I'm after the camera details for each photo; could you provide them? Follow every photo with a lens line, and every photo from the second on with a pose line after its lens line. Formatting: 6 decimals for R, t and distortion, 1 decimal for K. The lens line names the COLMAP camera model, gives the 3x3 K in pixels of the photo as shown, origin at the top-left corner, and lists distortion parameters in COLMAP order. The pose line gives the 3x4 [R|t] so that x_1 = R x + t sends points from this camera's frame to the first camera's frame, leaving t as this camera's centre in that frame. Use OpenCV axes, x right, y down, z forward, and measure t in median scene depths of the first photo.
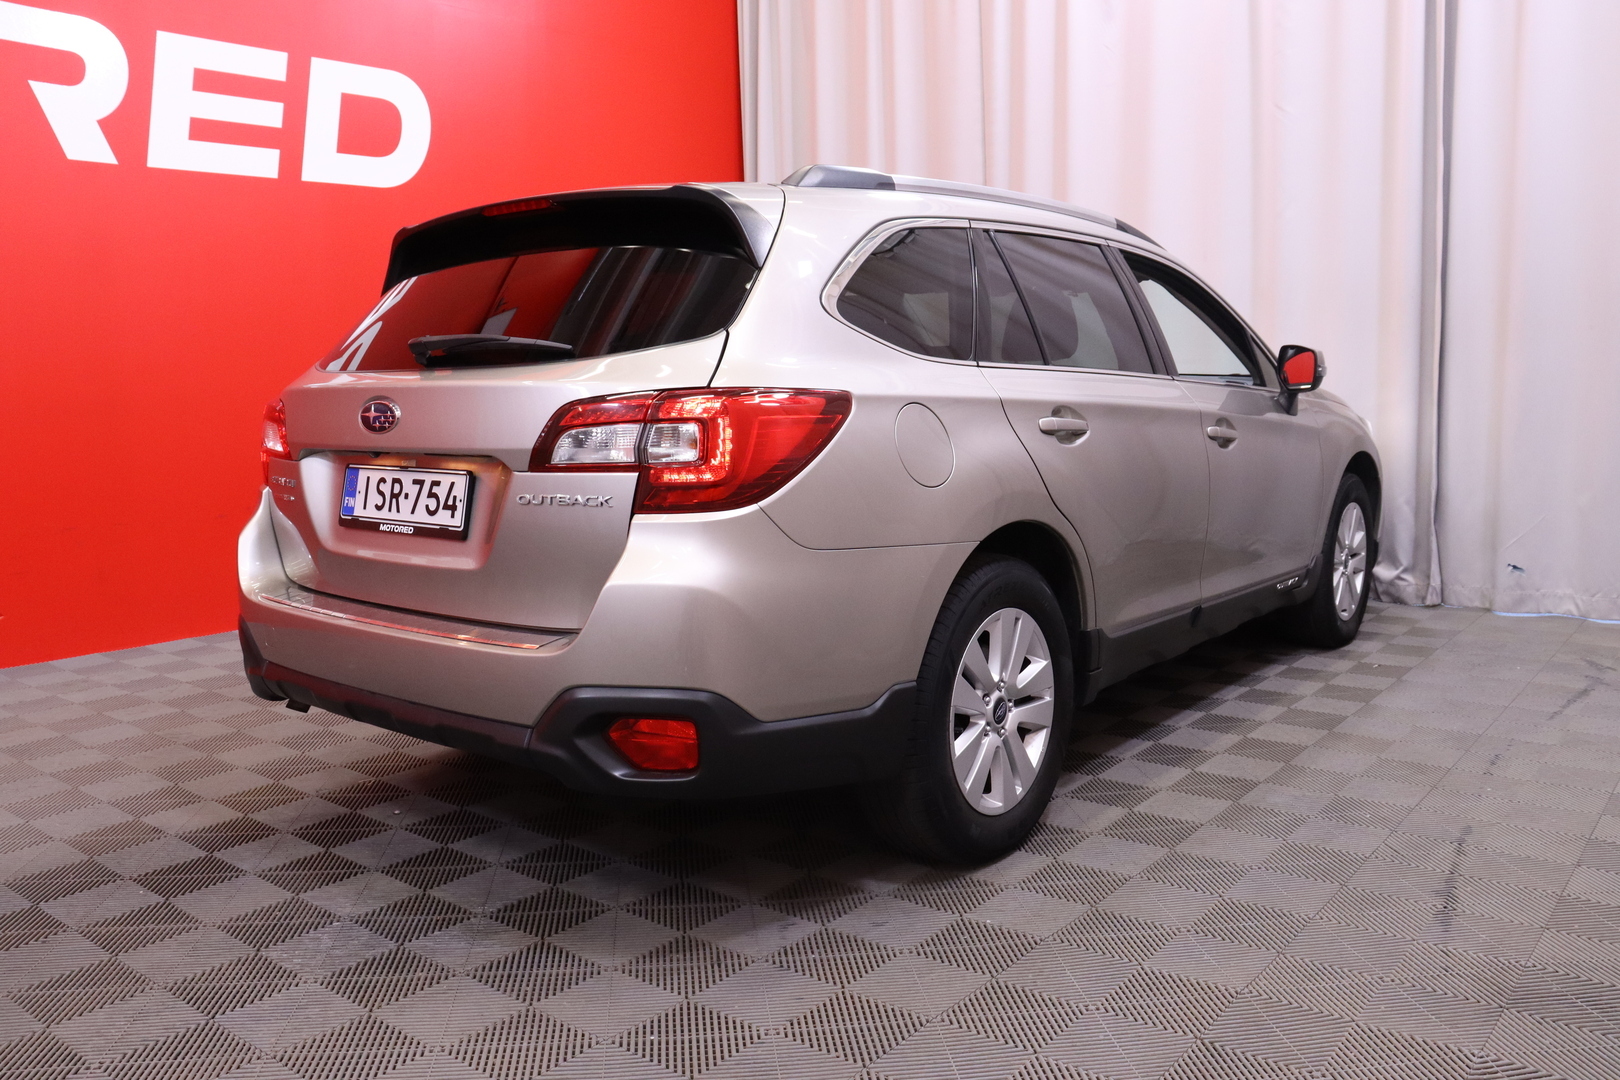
lens RADIAL K [[1313.5, 0, 803.0], [0, 1313.5, 542.5], [0, 0, 1]] dist [-0.183673, 0.161333]
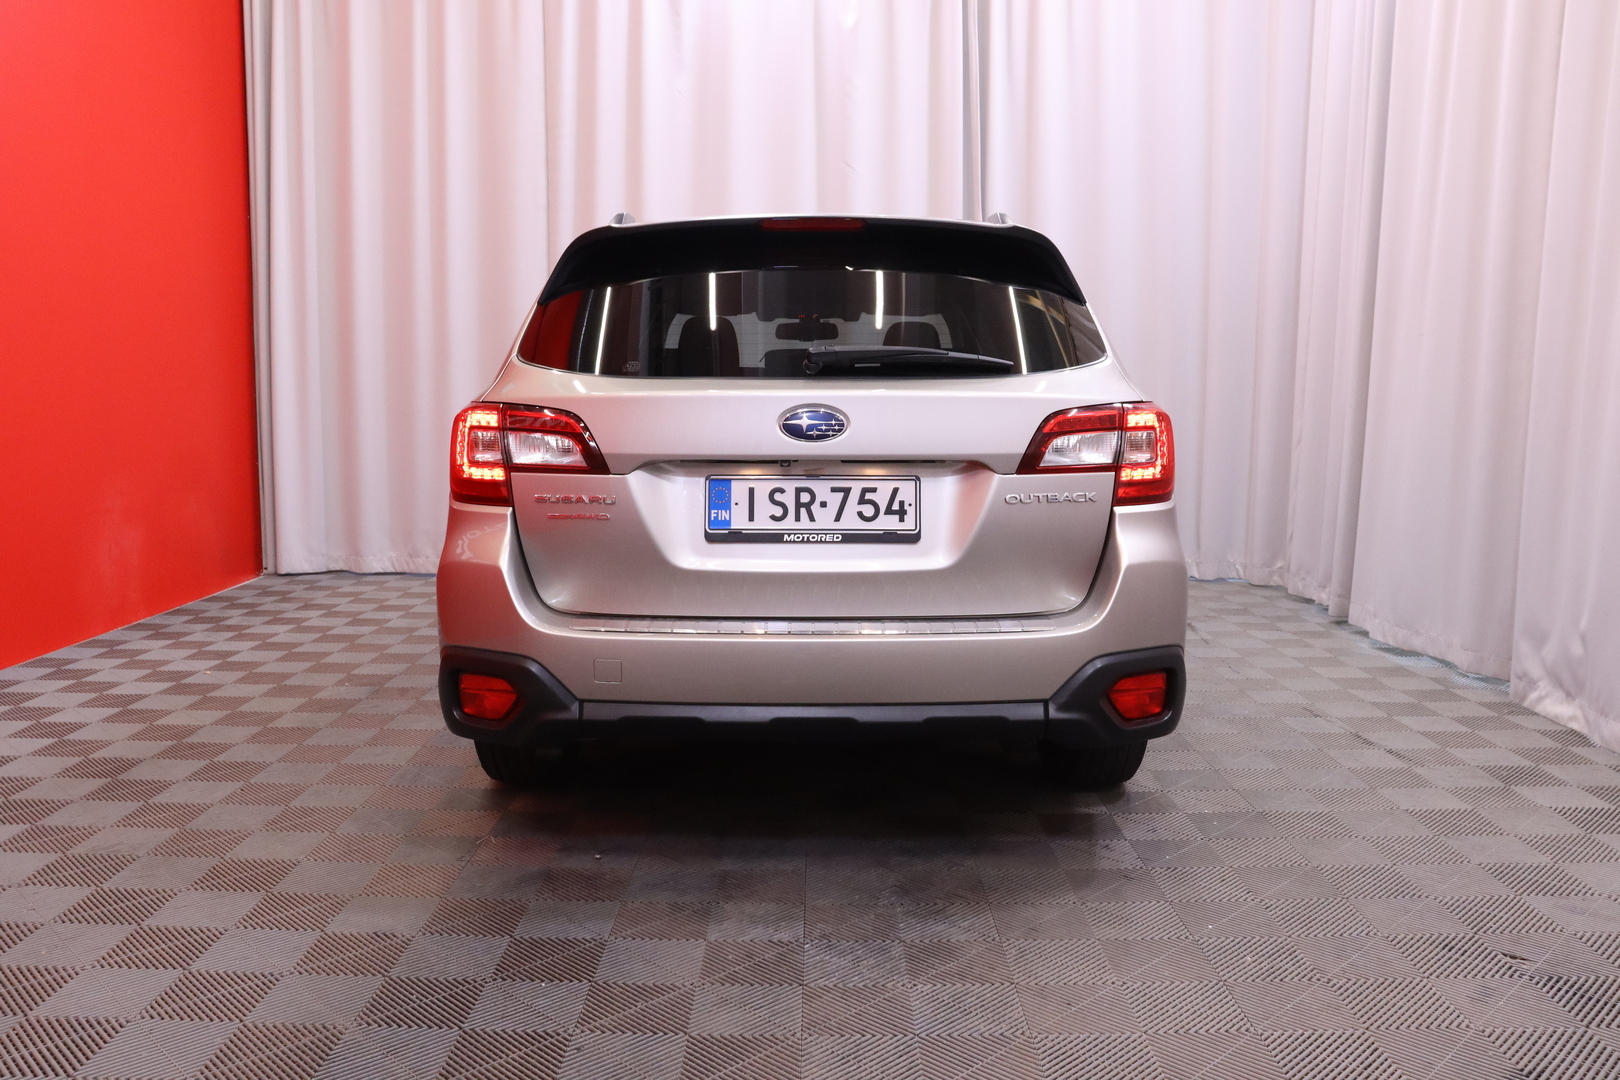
lens RADIAL K [[1313.5, 0, 803.0], [0, 1313.5, 542.5], [0, 0, 1]] dist [-0.183673, 0.161333]
pose [[0.787887, -0.057041, 0.613173, -0.958126], [0.067251, 0.997716, 0.006401, -0.014290], [-0.612137, 0.036193, 0.789923, 0.210664]]
